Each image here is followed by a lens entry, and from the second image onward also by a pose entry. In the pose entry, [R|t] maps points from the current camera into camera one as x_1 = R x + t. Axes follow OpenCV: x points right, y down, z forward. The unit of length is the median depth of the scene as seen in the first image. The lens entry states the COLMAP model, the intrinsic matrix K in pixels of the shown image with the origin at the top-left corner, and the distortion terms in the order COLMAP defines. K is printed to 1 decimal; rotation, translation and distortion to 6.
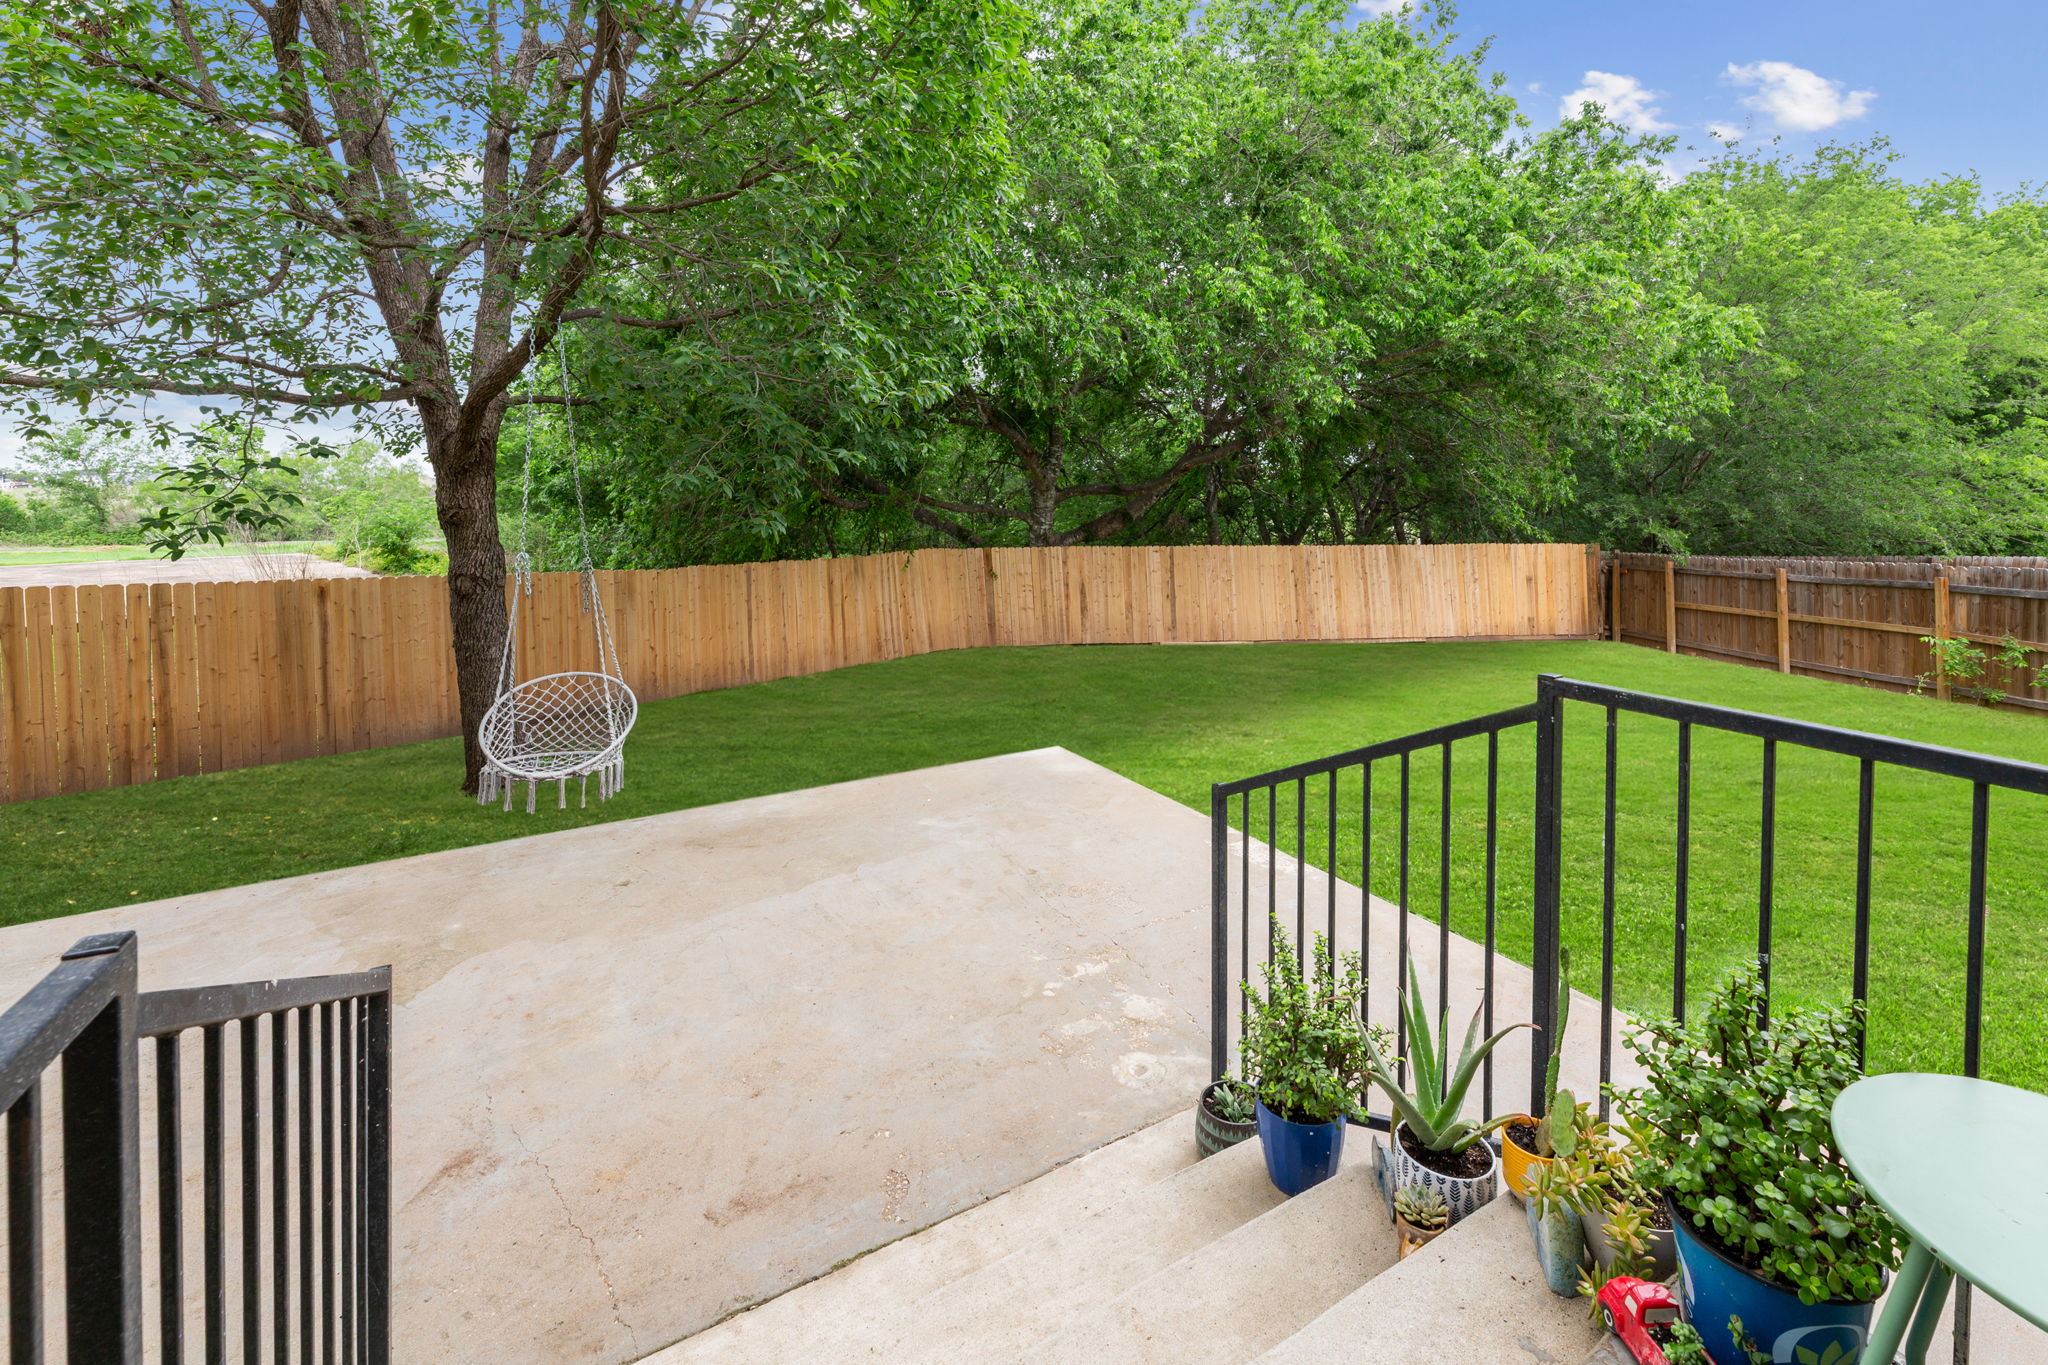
lens RADIAL K [[873.6, 0, 1058.0], [0, 873.6, 511.7], [0, 0, 1]] dist [0.000758, -0.000085]
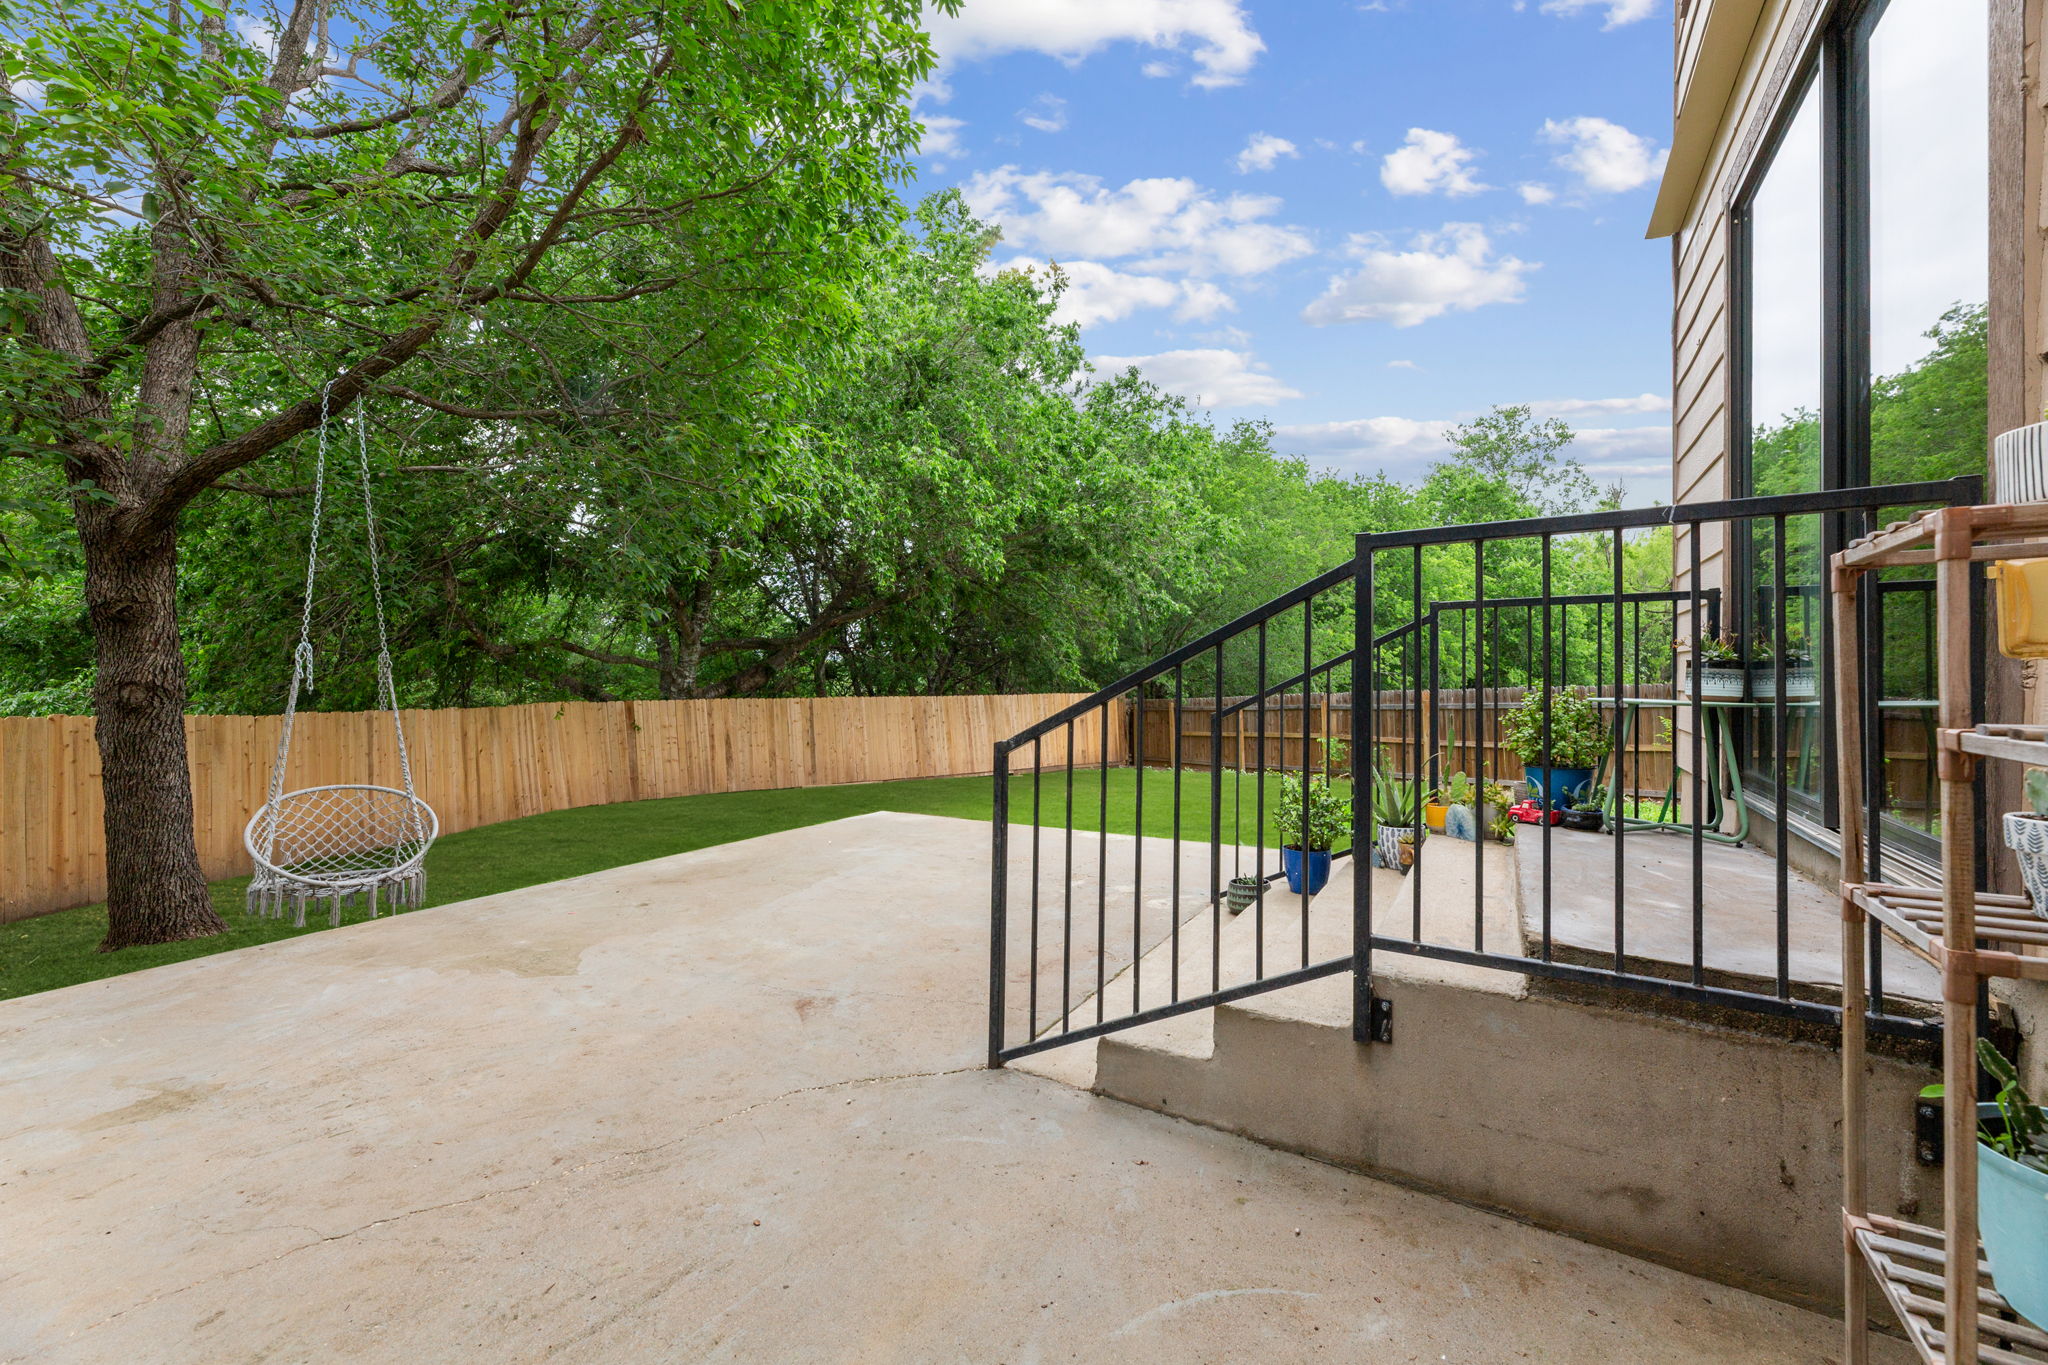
lens RADIAL K [[819.0, 0, 1026.0], [0, 819.0, 674.6], [0, 0, 1]] dist [-0.000045, -0.000136]
pose [[0.875597, -0.001222, 0.483040, -0.179929], [0.014476, 0.999614, -0.023710, 0.053252], [-0.482825, 0.027753, 0.875277, -0.042815]]
